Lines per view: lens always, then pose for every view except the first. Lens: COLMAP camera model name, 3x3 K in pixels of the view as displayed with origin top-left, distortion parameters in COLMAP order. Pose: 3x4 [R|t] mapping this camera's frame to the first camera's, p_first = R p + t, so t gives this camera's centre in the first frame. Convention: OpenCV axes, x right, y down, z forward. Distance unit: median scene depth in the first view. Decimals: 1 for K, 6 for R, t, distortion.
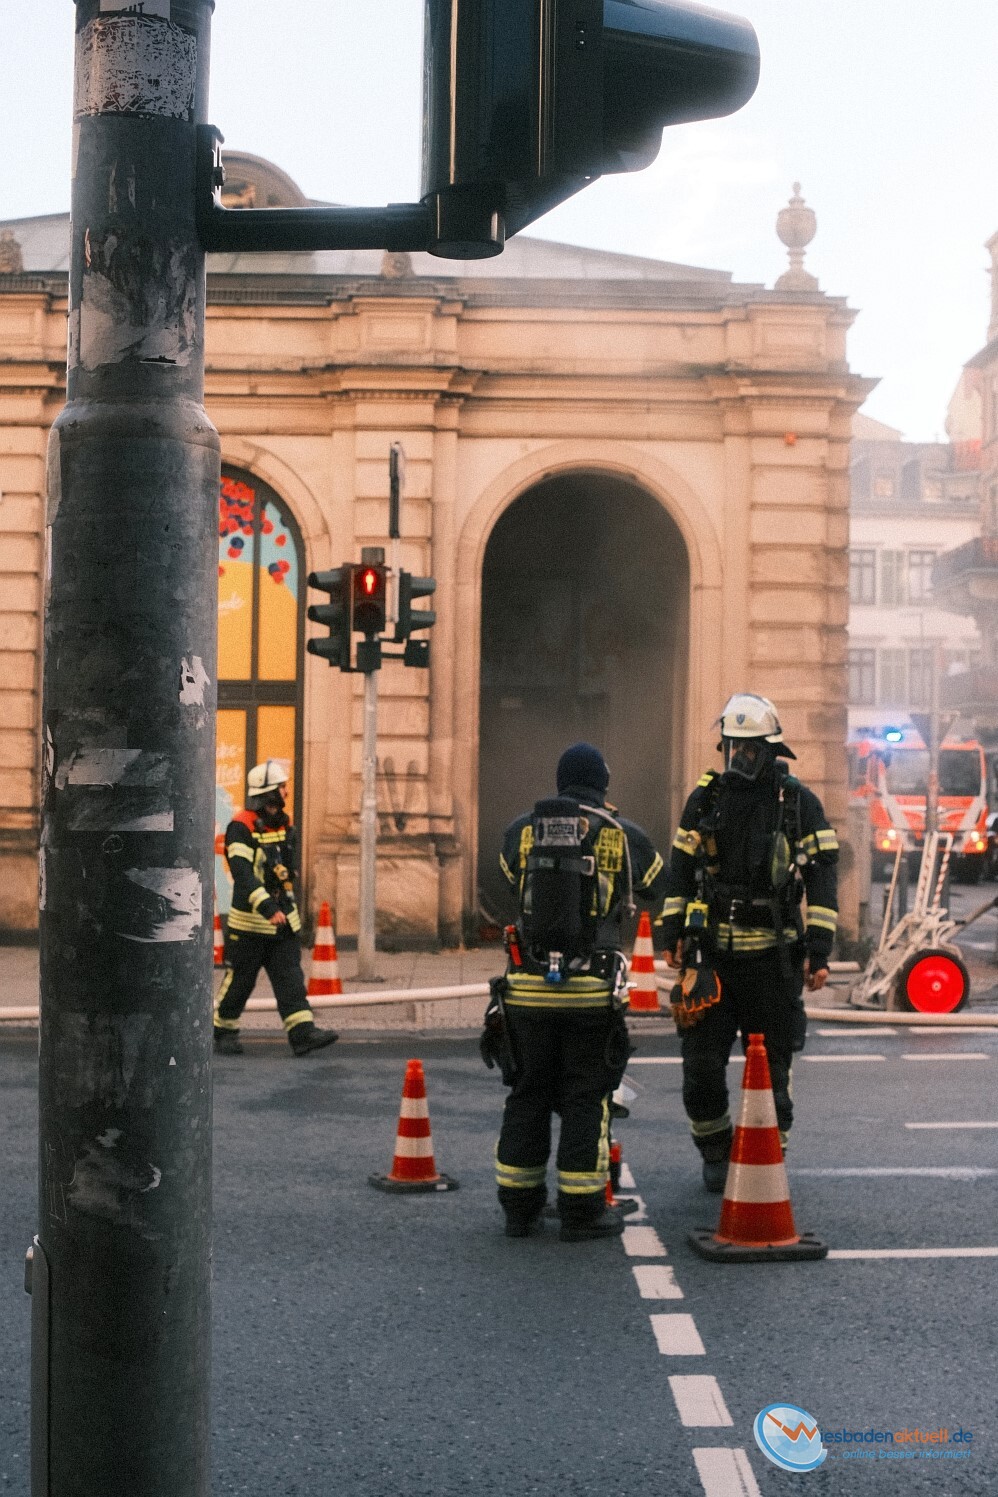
lens RADIAL K [[2262.6, 0, 499.0], [0, 2262.6, 748.5], [0, 0, 1]] dist [-0.146941, 0.028851]
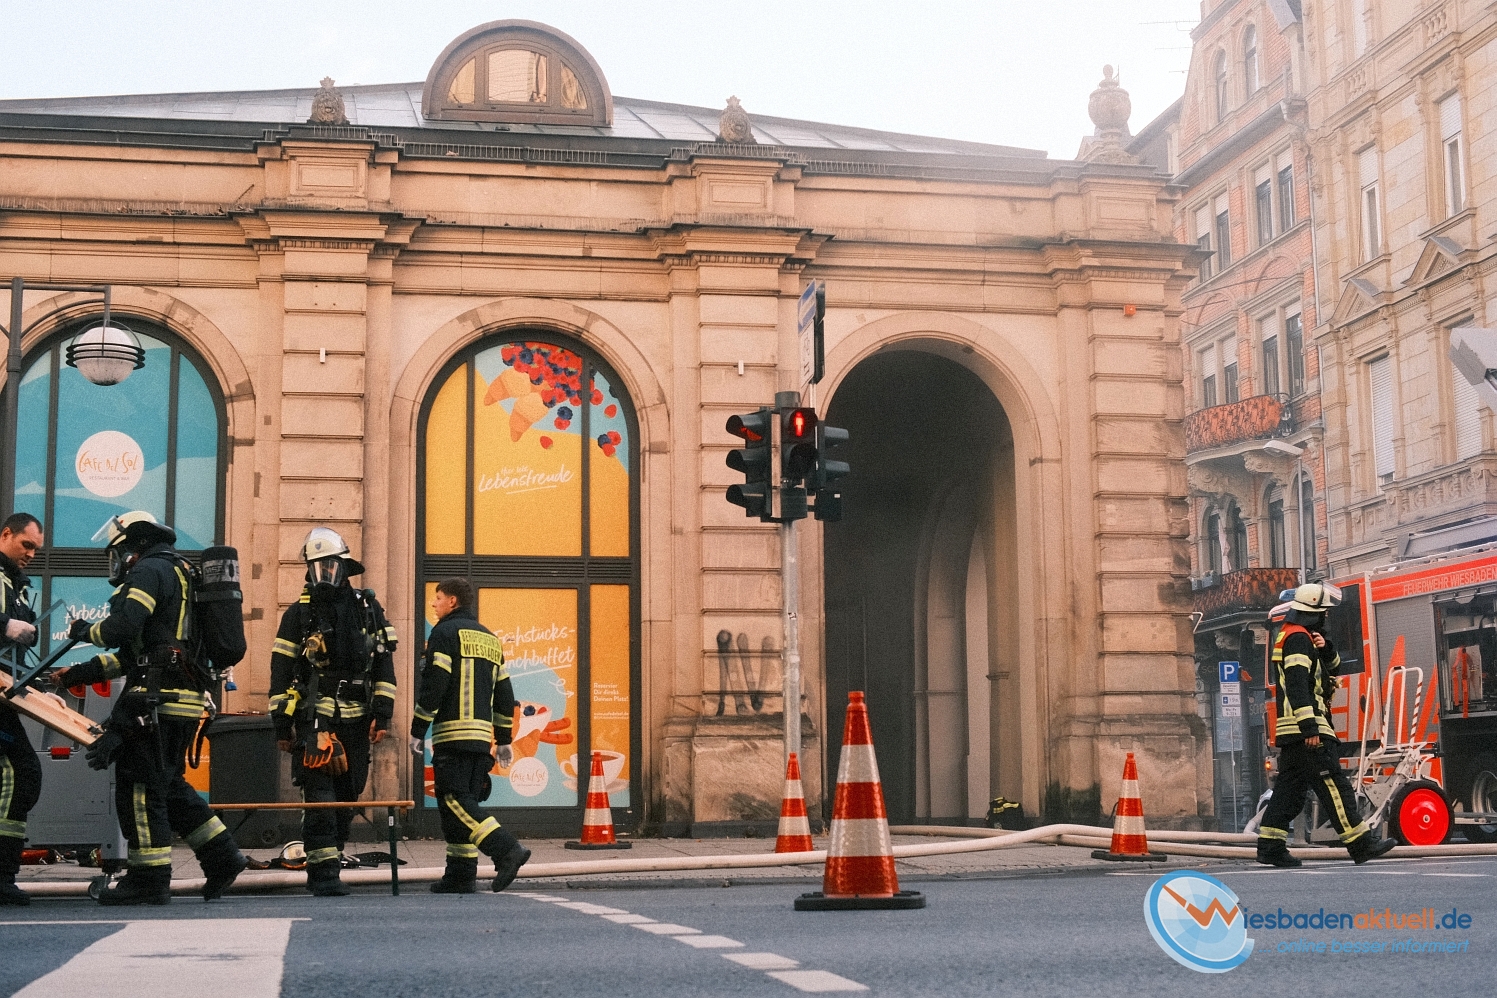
lens RADIAL K [[2238.5, 0, 748.5], [0, 2238.5, 499.0], [0, 0, 1]] dist [-0.134284, 0.089525]
pose [[0.984174, 0.000726, 0.177201, -0.210849], [0.021062, 0.992423, -0.121047, 0.061275], [-0.175946, 0.122864, 0.976702, 0.074464]]
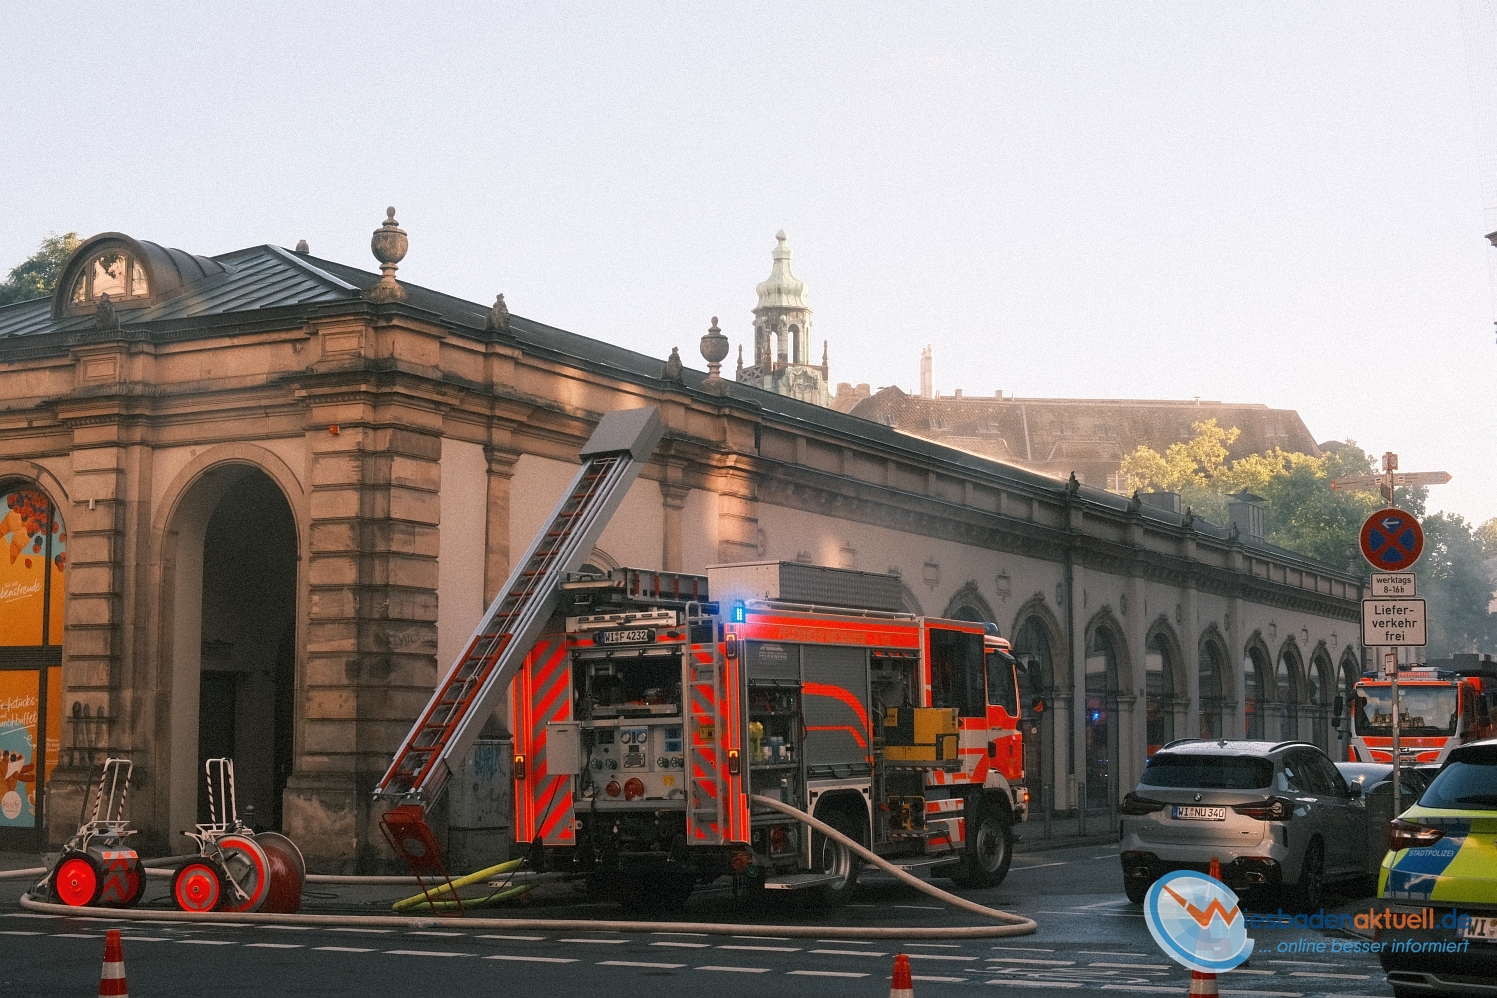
lens RADIAL K [[2238.5, 0, 748.5], [0, 2238.5, 499.0], [0, 0, 1]] dist [-0.134284, 0.089525]
pose [[0.872298, -0.062318, -0.484986, 0.879855], [0.017353, 0.995166, -0.096663, 0.015593], [0.488666, 0.075903, 0.869163, 0.090750]]
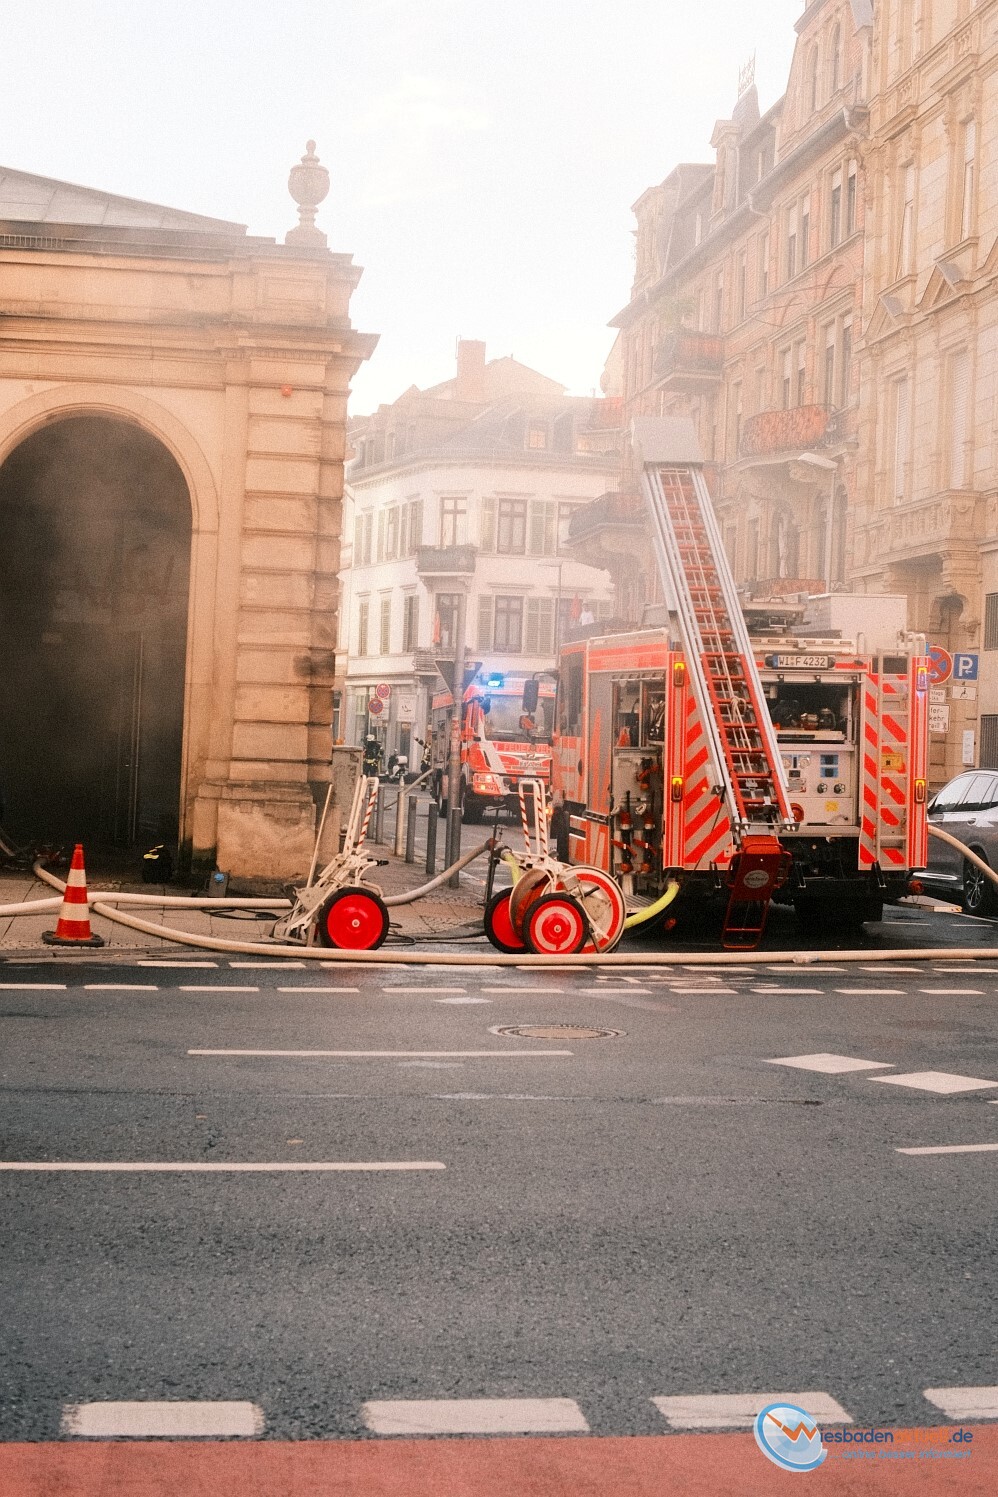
lens RADIAL K [[2238.5, 0, 493.6], [0, 2238.5, 716.2], [0, 0, 1]] dist [-0.134284, 0.089525]
pose [[0.991301, 0.030072, 0.128136, 0.096562], [-0.031690, 0.999441, 0.010613, -0.002422], [-0.127745, -0.014581, 0.991700, -0.025975]]
